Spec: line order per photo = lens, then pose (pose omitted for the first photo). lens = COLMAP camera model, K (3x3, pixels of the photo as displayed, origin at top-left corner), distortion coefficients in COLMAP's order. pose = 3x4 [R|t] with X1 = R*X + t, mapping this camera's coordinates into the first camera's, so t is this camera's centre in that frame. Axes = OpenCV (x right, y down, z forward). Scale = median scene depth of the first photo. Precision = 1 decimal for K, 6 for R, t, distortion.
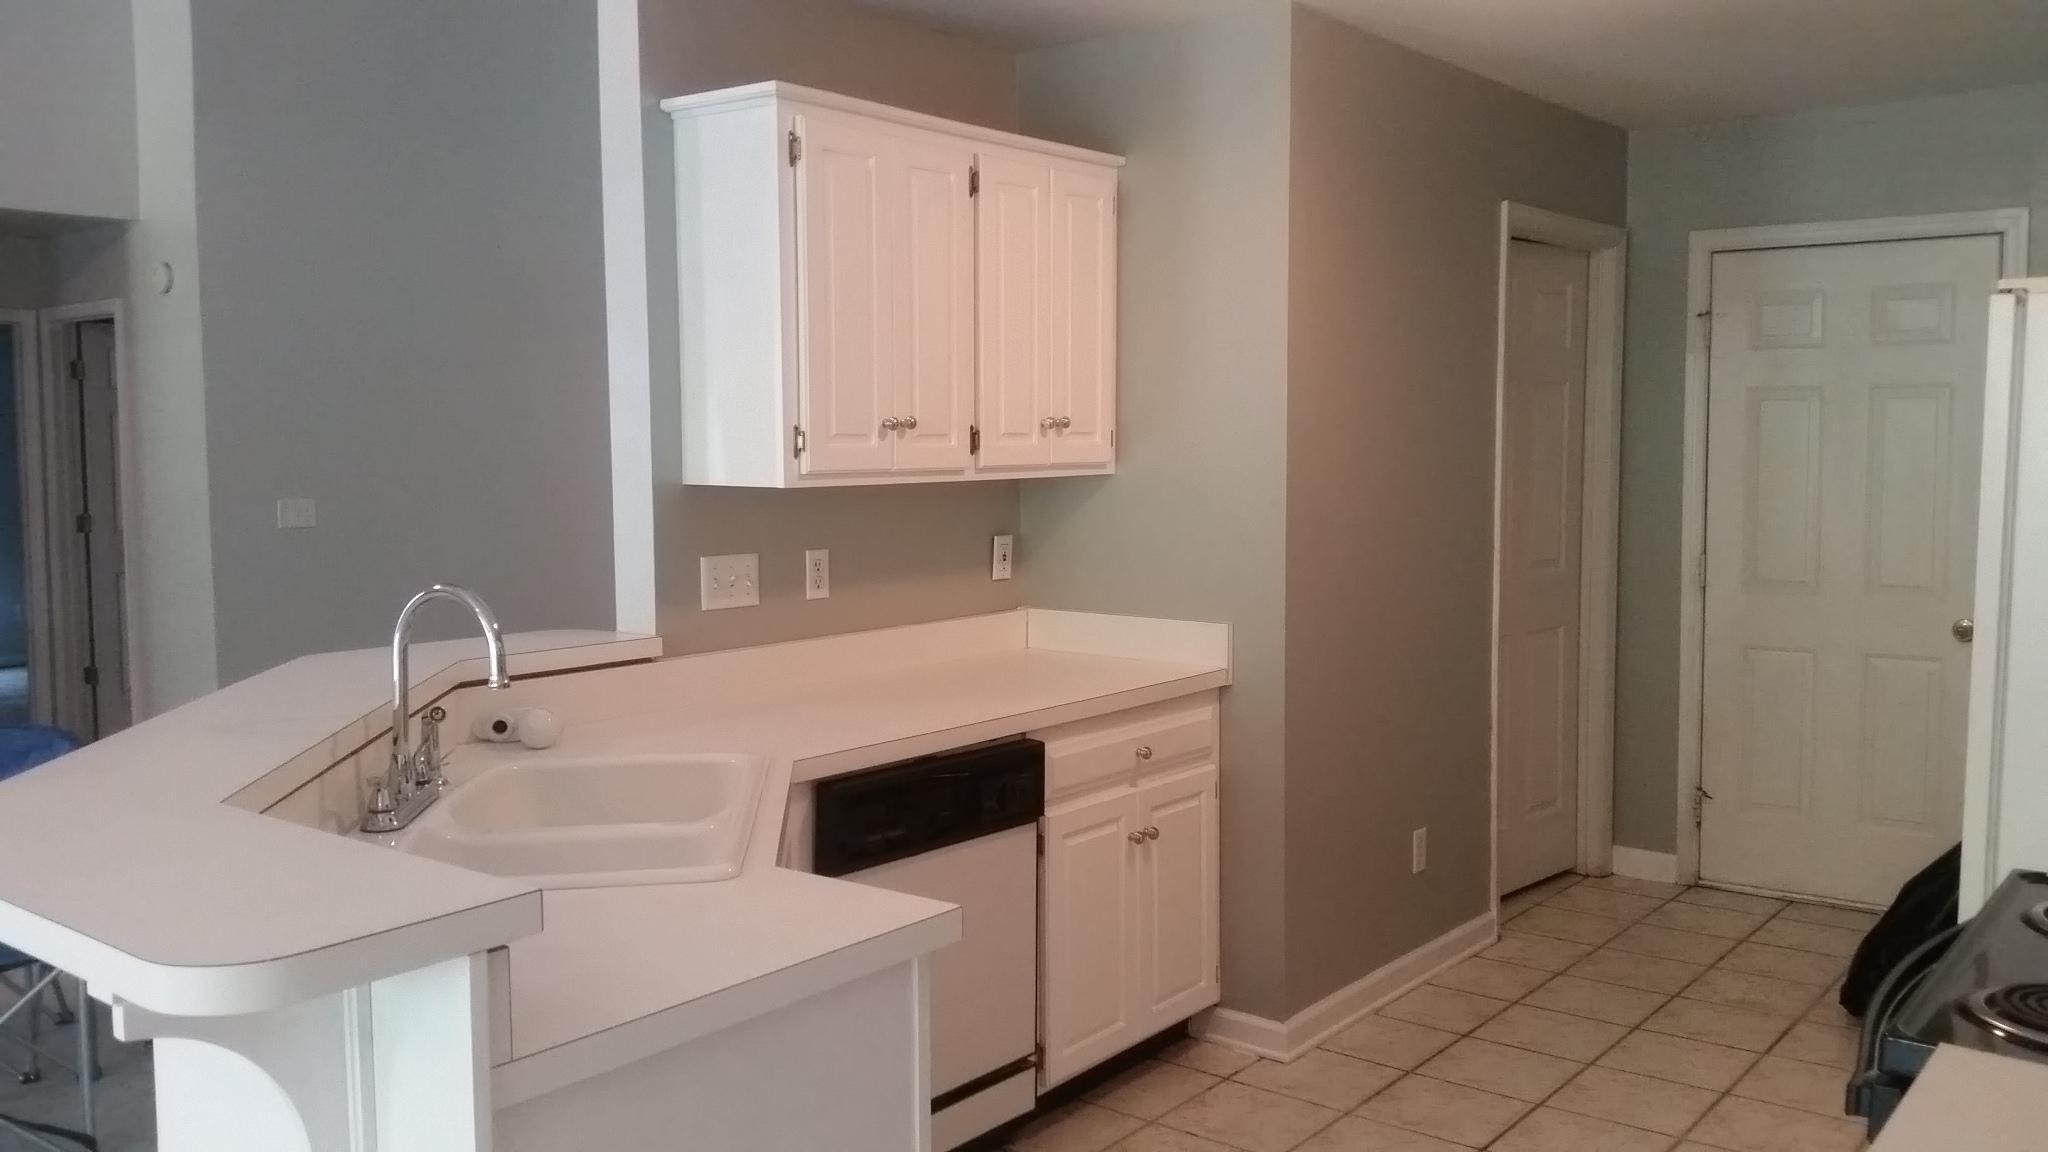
lens RADIAL K [[1737.8, 0, 1030.4], [0, 1737.8, 580.7], [0, 0, 1]] dist [0.111326, -0.237624]
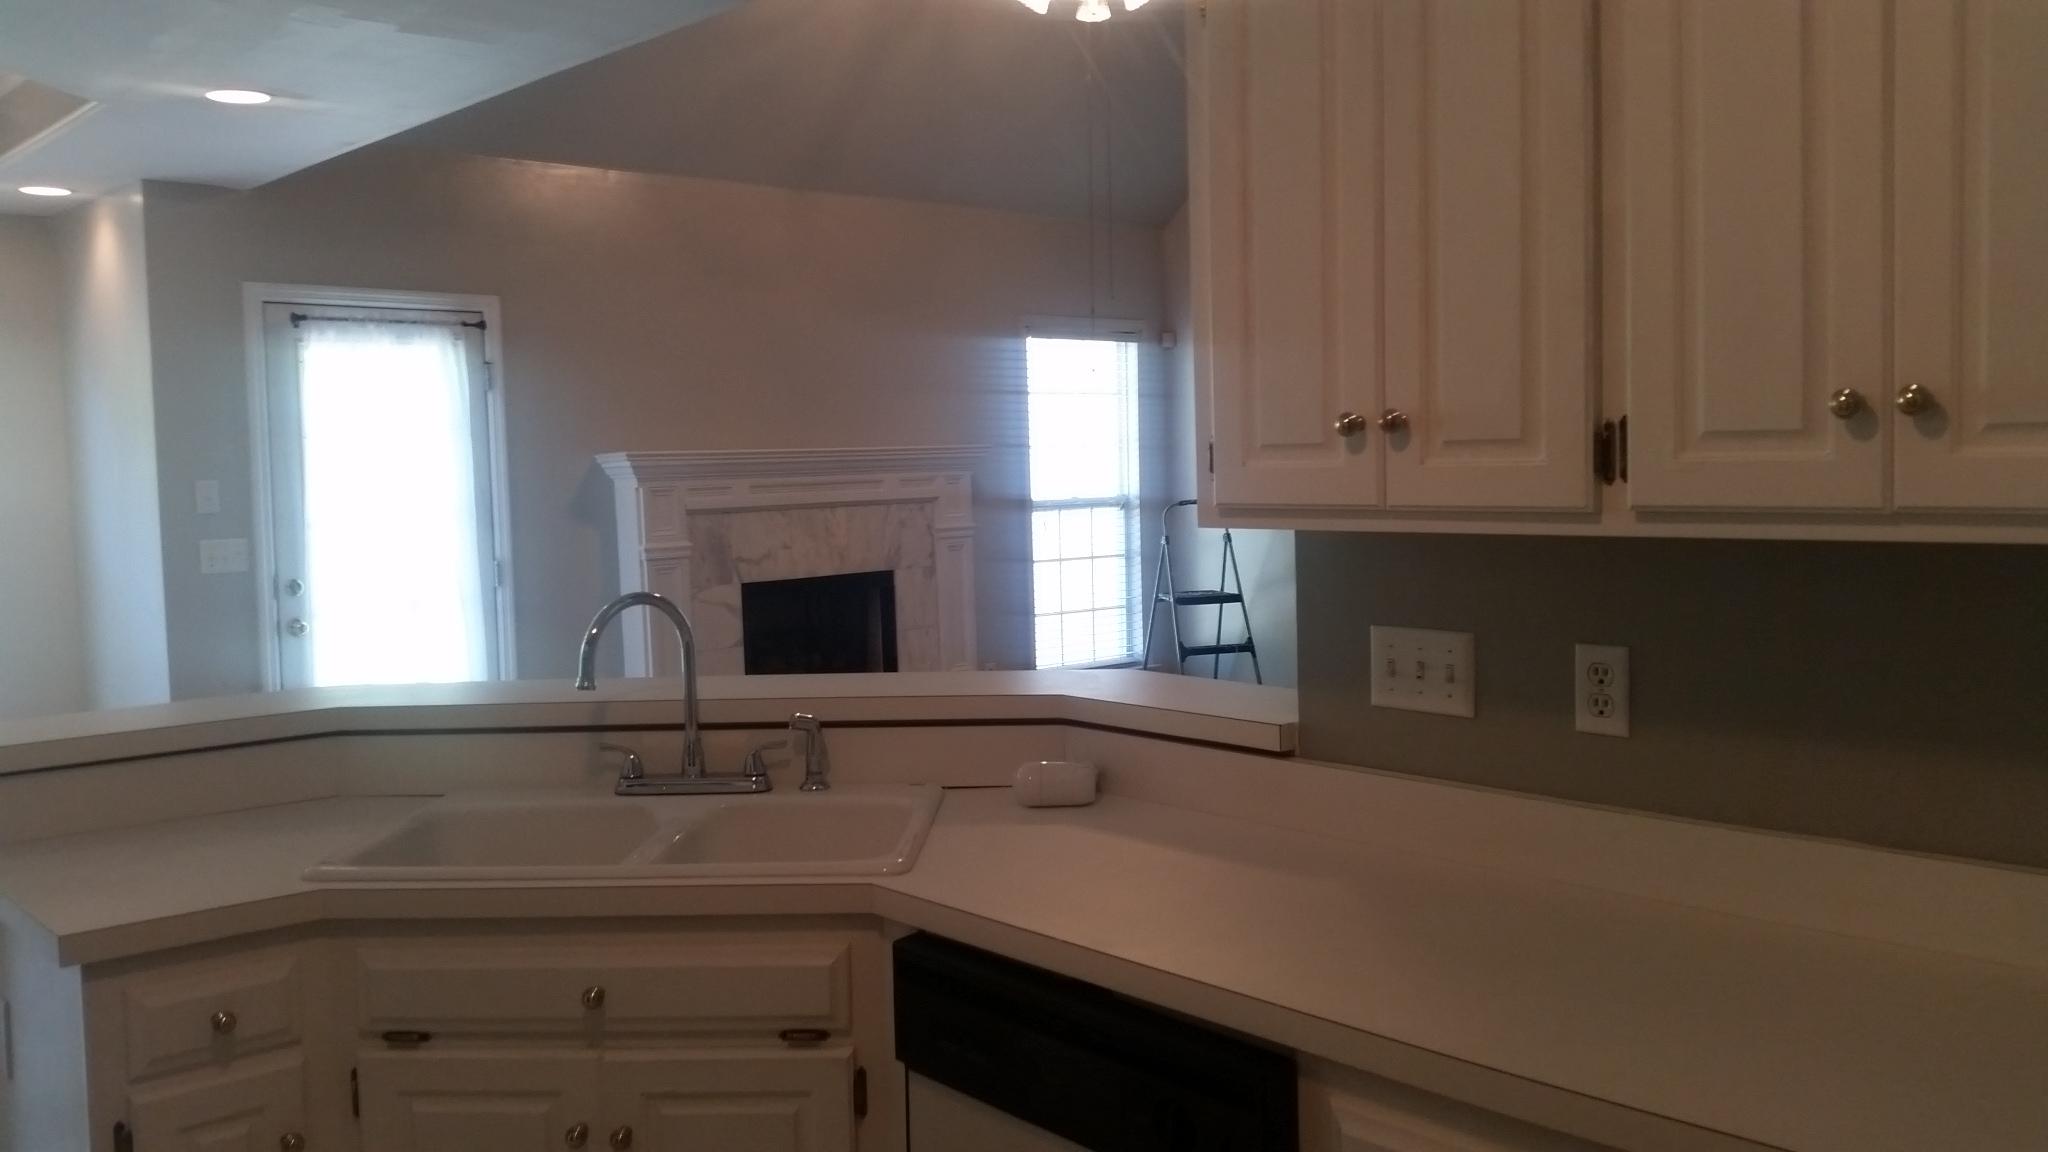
lens RADIAL K [[1737.8, 0, 1028.9], [0, 1737.8, 541.6], [0, 0, 1]] dist [0.111326, -0.237624]
pose [[-0.178971, 0.066766, -0.981586, 0.453490], [-0.057547, 0.995276, 0.078189, -0.083759], [0.982170, 0.070481, -0.174283, 0.924652]]
